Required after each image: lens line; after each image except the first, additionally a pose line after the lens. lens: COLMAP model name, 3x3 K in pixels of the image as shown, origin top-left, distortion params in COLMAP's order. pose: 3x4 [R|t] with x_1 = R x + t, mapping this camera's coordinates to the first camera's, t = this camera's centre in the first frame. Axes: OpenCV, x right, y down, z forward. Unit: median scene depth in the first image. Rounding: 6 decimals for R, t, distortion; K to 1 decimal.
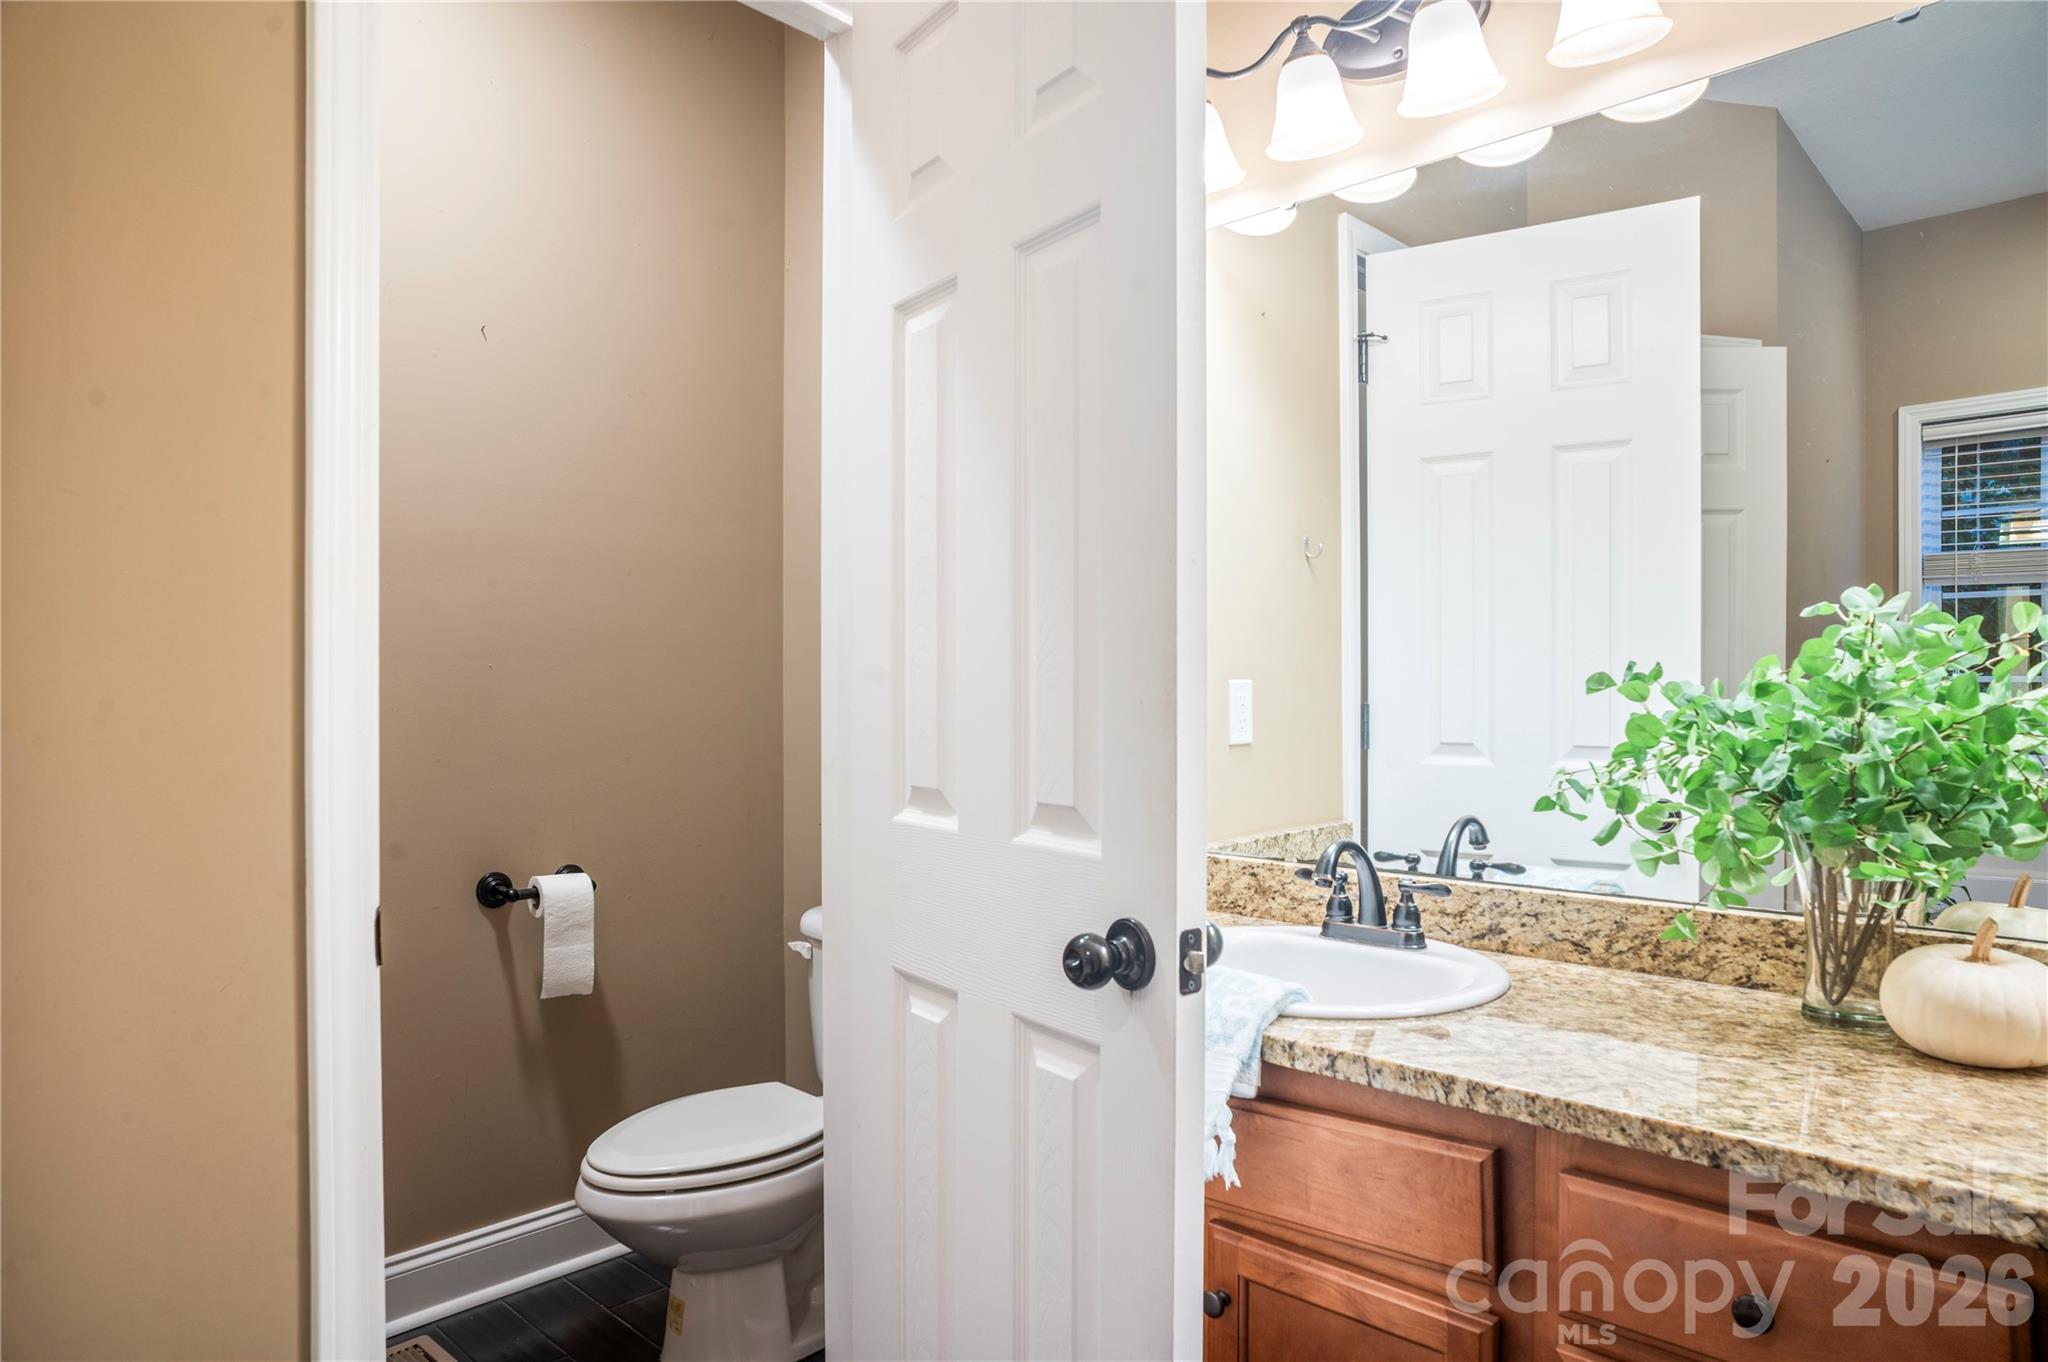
lens RADIAL K [[1229.3, 0, 1022.9], [0, 1229.3, 728.0], [0, 0, 1]] dist [-0.079349, 0.062602]
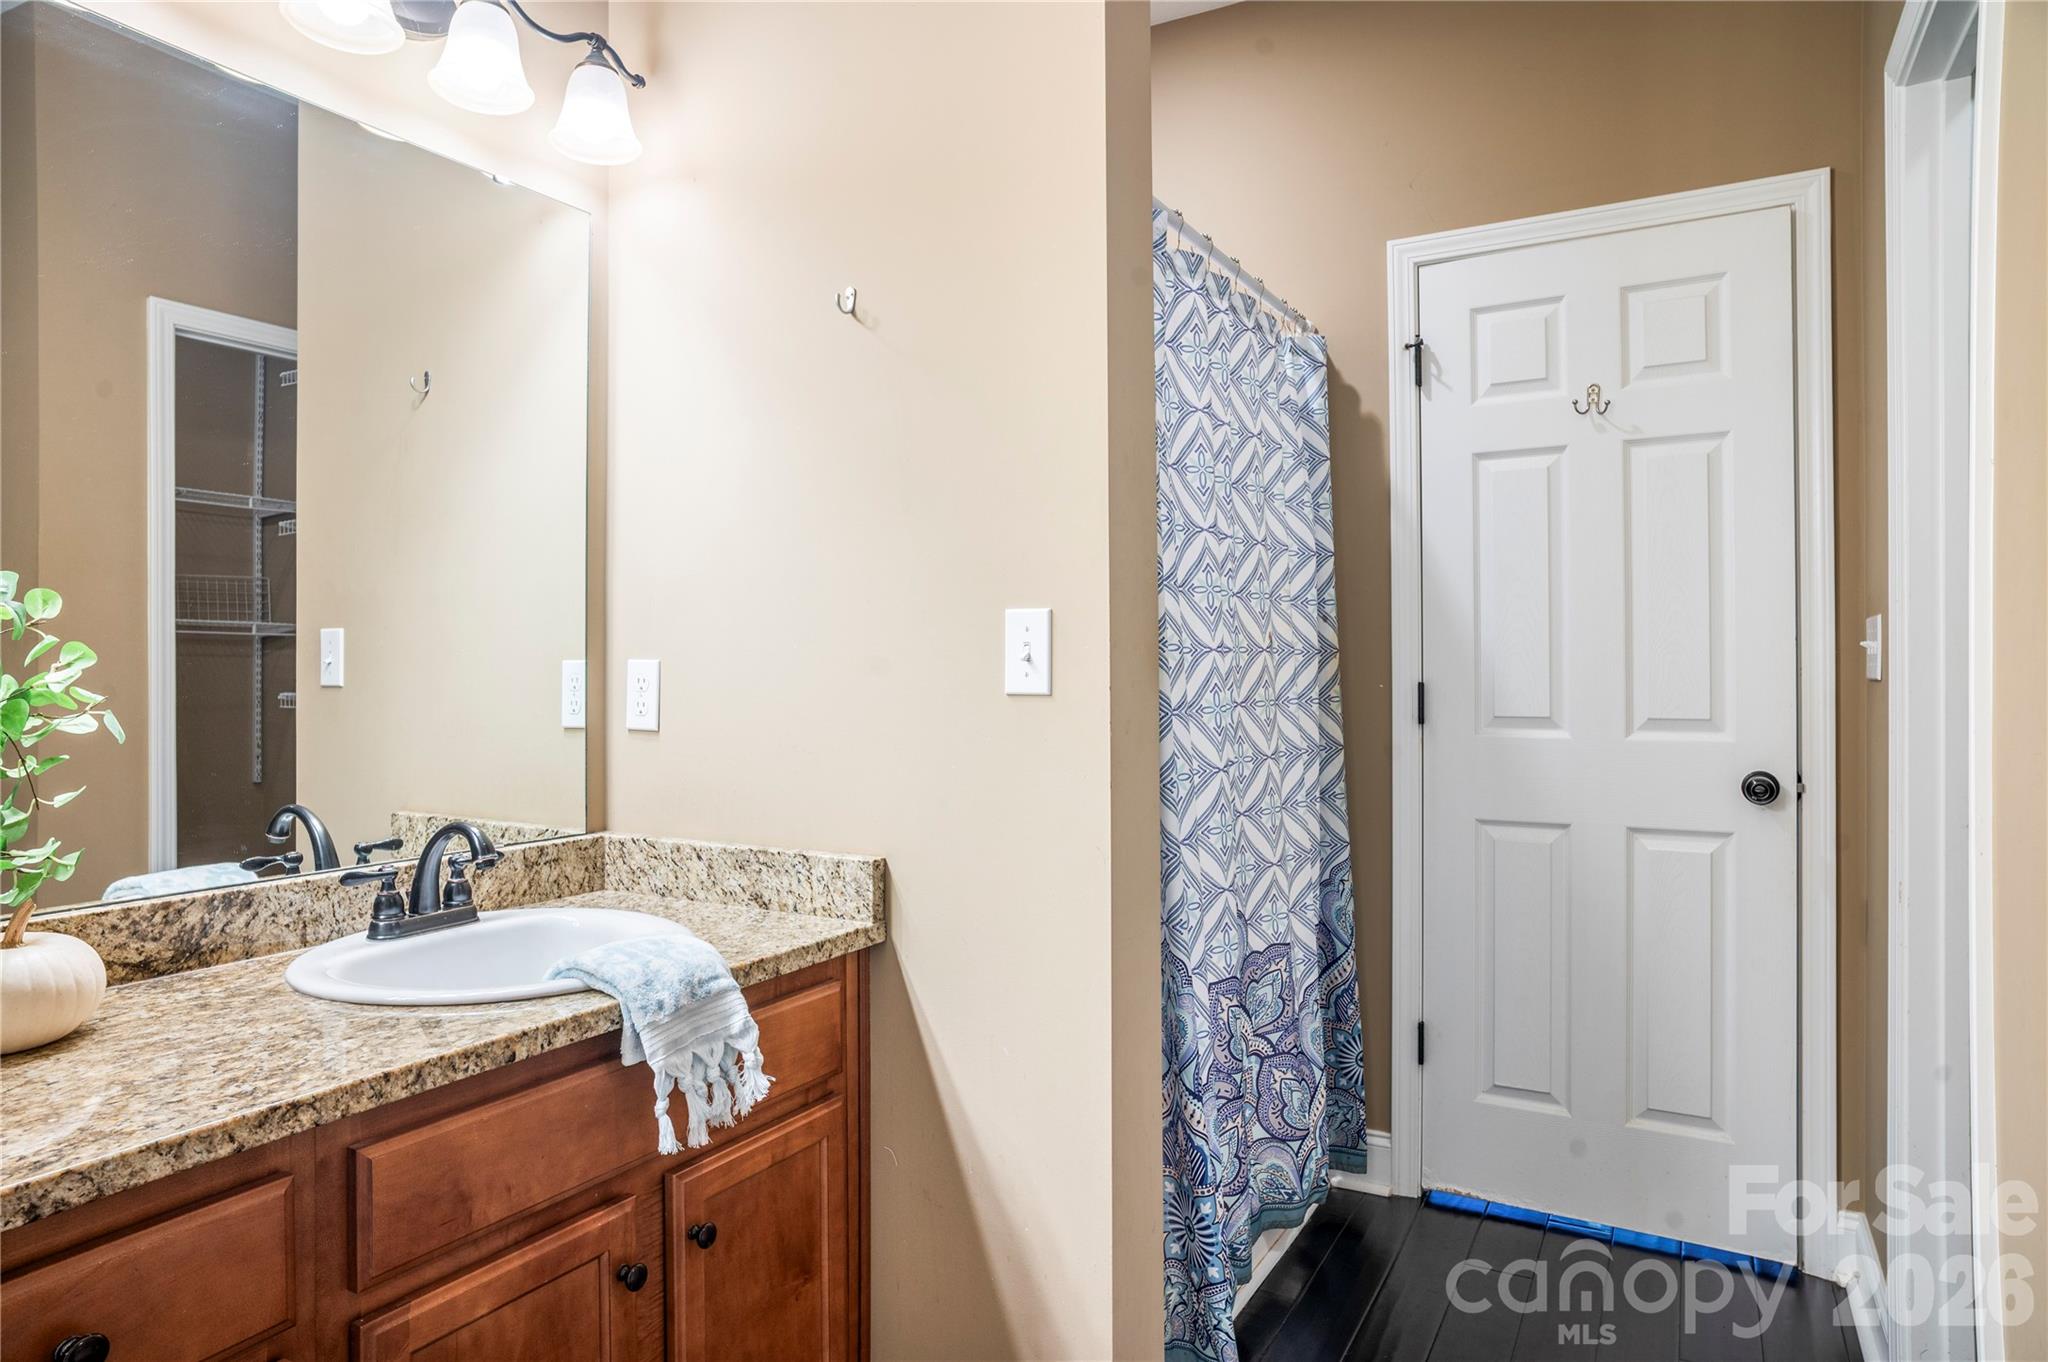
lens RADIAL K [[1221.6, 0, 1027.7], [0, 1221.6, 706.4], [0, 0, 1]] dist [-0.076710, 0.056372]
pose [[-0.272201, -0.023074, 0.961964, -0.346280], [0.031955, 0.998944, 0.033004, -0.009000], [-0.961710, 0.039723, -0.271176, 0.413640]]
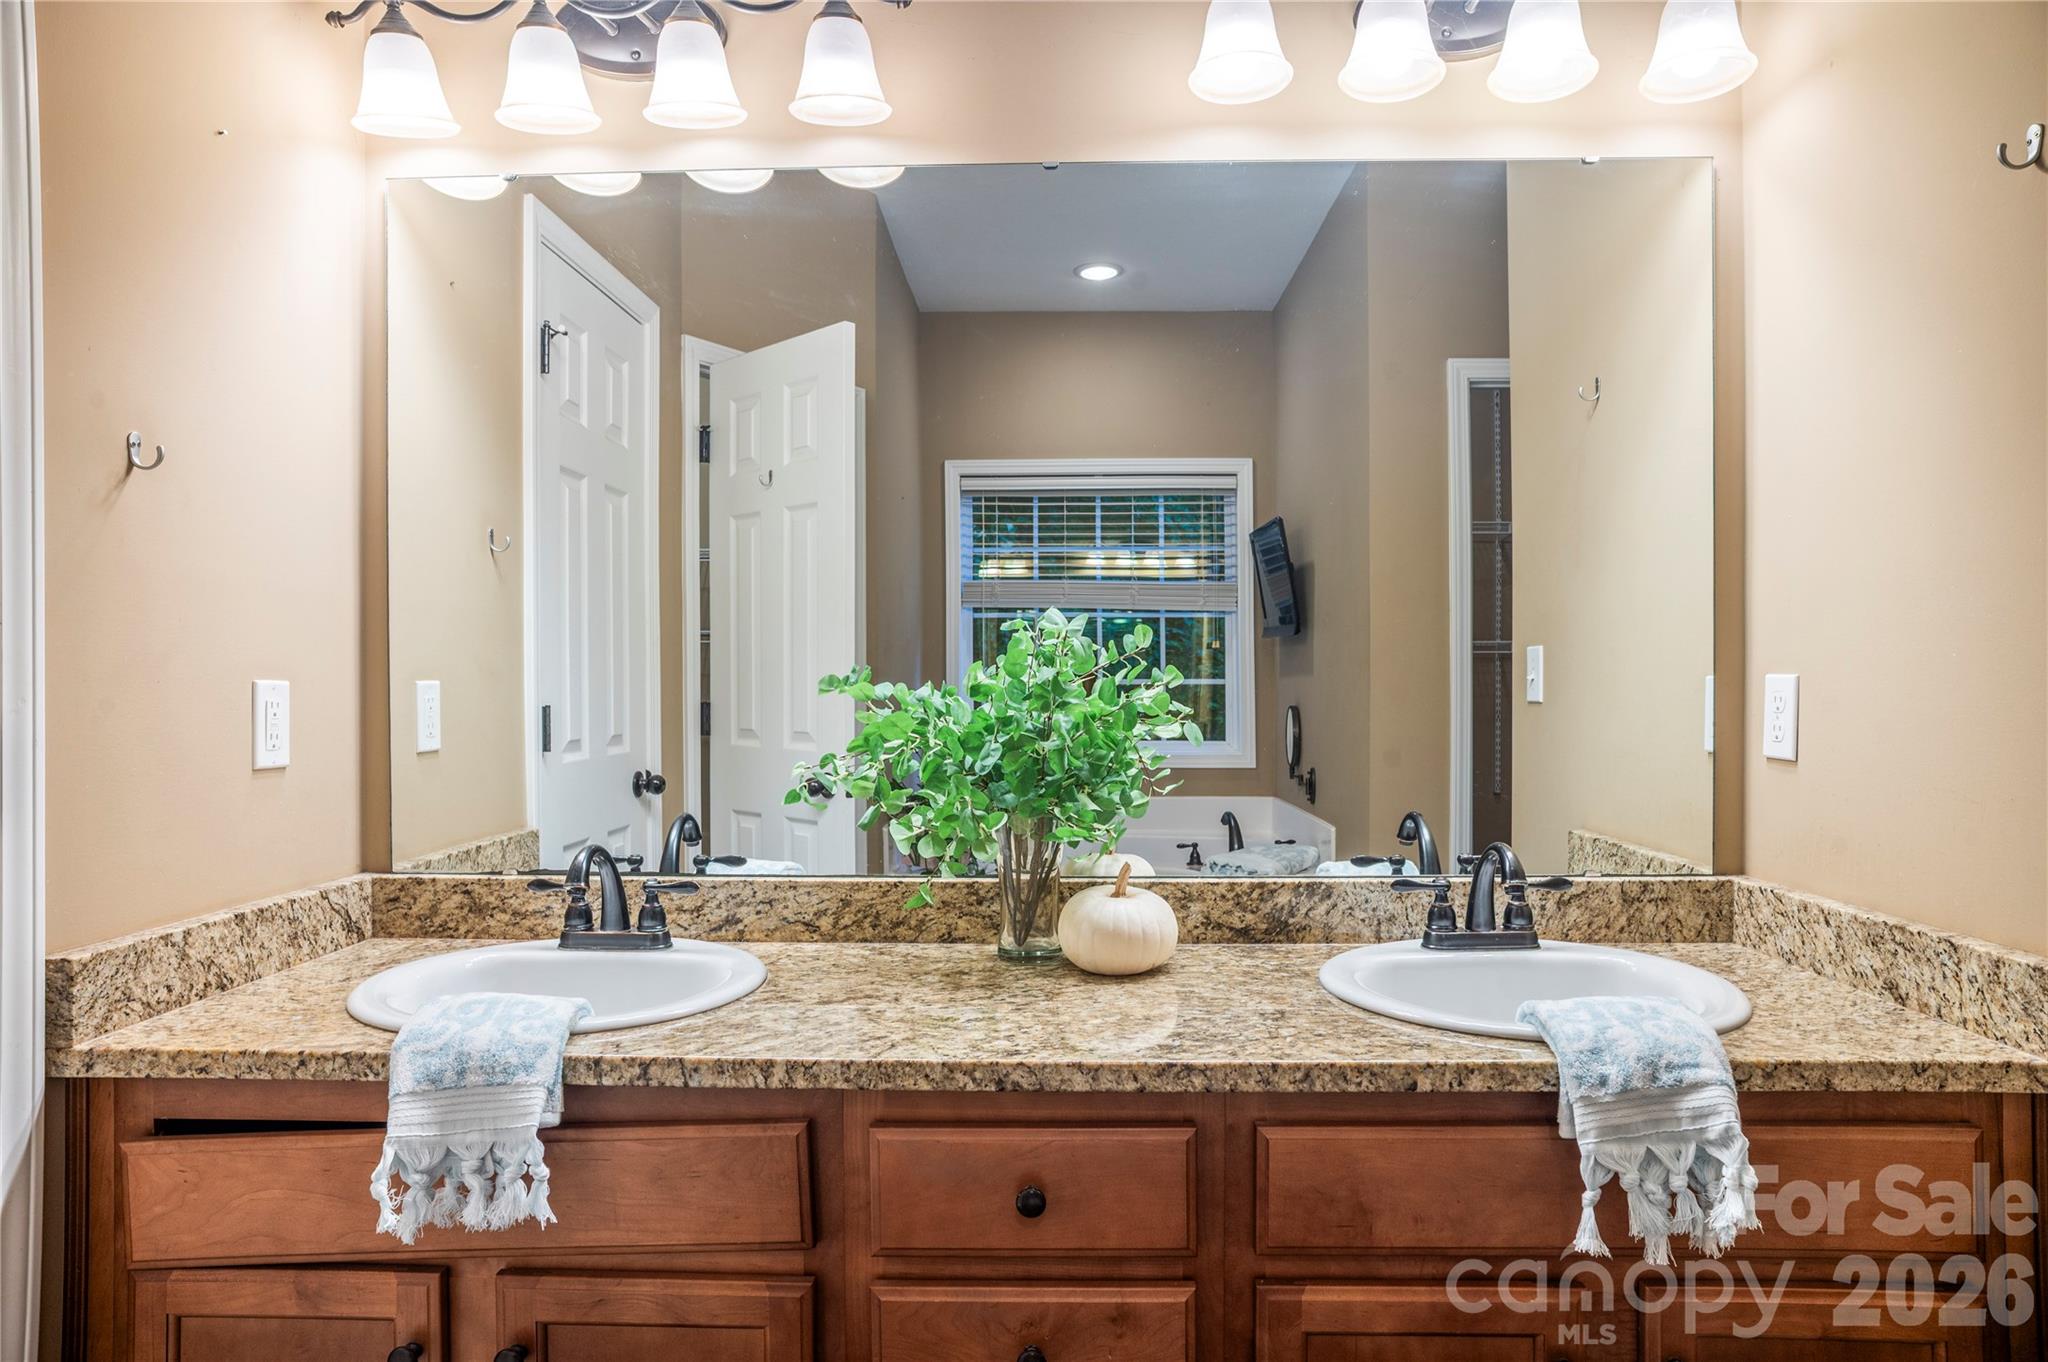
lens RADIAL K [[1232.2, 0, 1020.8], [0, 1232.2, 720.0], [0, 0, 1]] dist [-0.078708, 0.061200]
pose [[0.736283, -0.015649, 0.676493, -0.177328], [0.020938, 0.999781, 0.000339, -0.001773], [-0.676350, 0.013915, 0.736449, 0.066949]]
